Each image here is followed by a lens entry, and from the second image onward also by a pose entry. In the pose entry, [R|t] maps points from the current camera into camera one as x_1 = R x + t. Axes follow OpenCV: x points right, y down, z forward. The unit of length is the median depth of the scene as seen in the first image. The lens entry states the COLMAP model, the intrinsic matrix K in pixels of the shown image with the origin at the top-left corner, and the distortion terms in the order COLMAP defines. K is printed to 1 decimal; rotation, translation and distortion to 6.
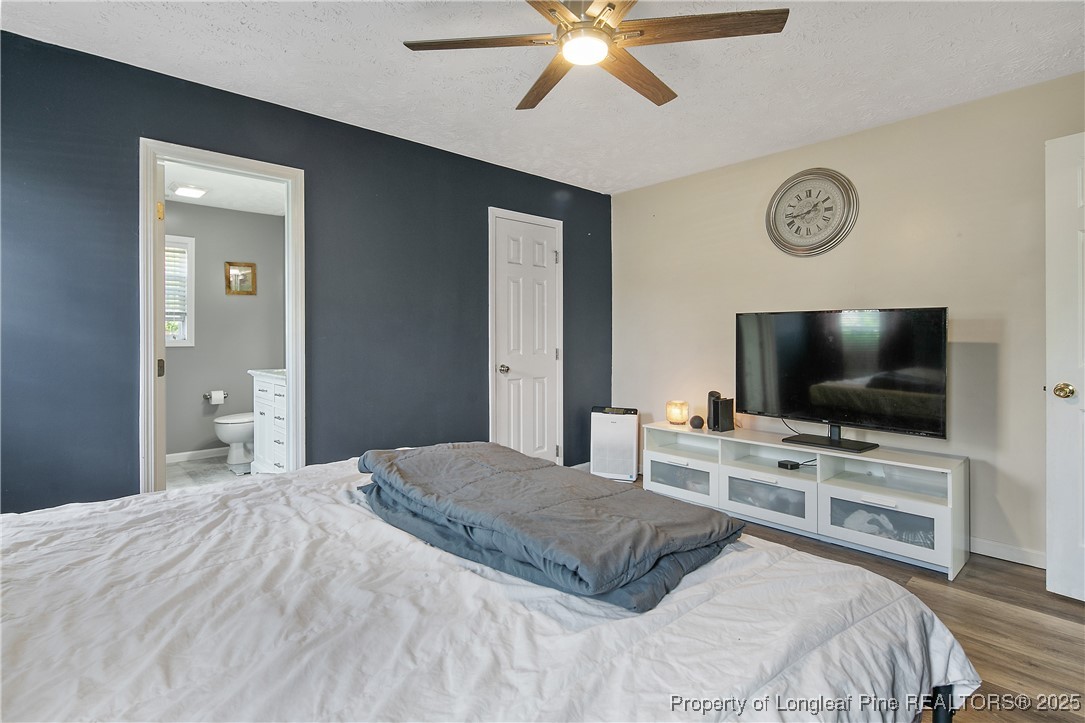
lens RADIAL K [[528.9, 0, 532.7], [0, 528.9, 340.7], [0, 0, 1]] dist [0.000679, -0.000404]
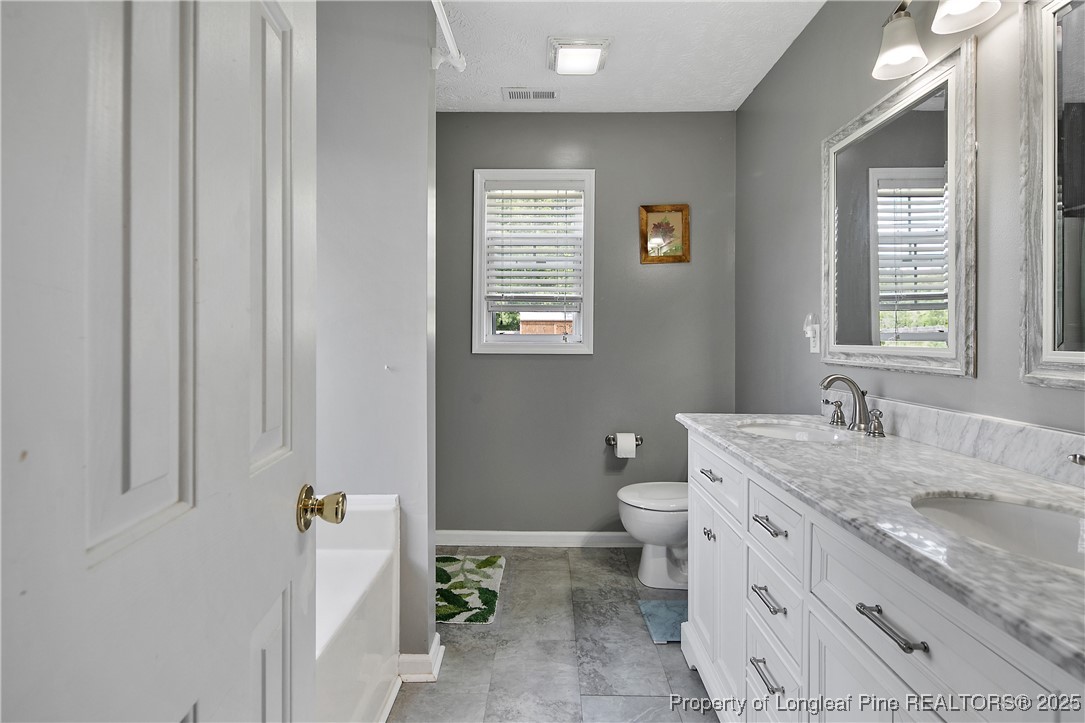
lens RADIAL K [[528.9, 0, 539.4], [0, 528.9, 351.7], [0, 0, 1]] dist [0.000679, -0.000404]
pose [[0.737253, 0.005295, -0.675596, -0.284749], [-0.002232, 0.999983, 0.005401, 0.005391], [0.675613, -0.002475, 0.737253, 0.523831]]
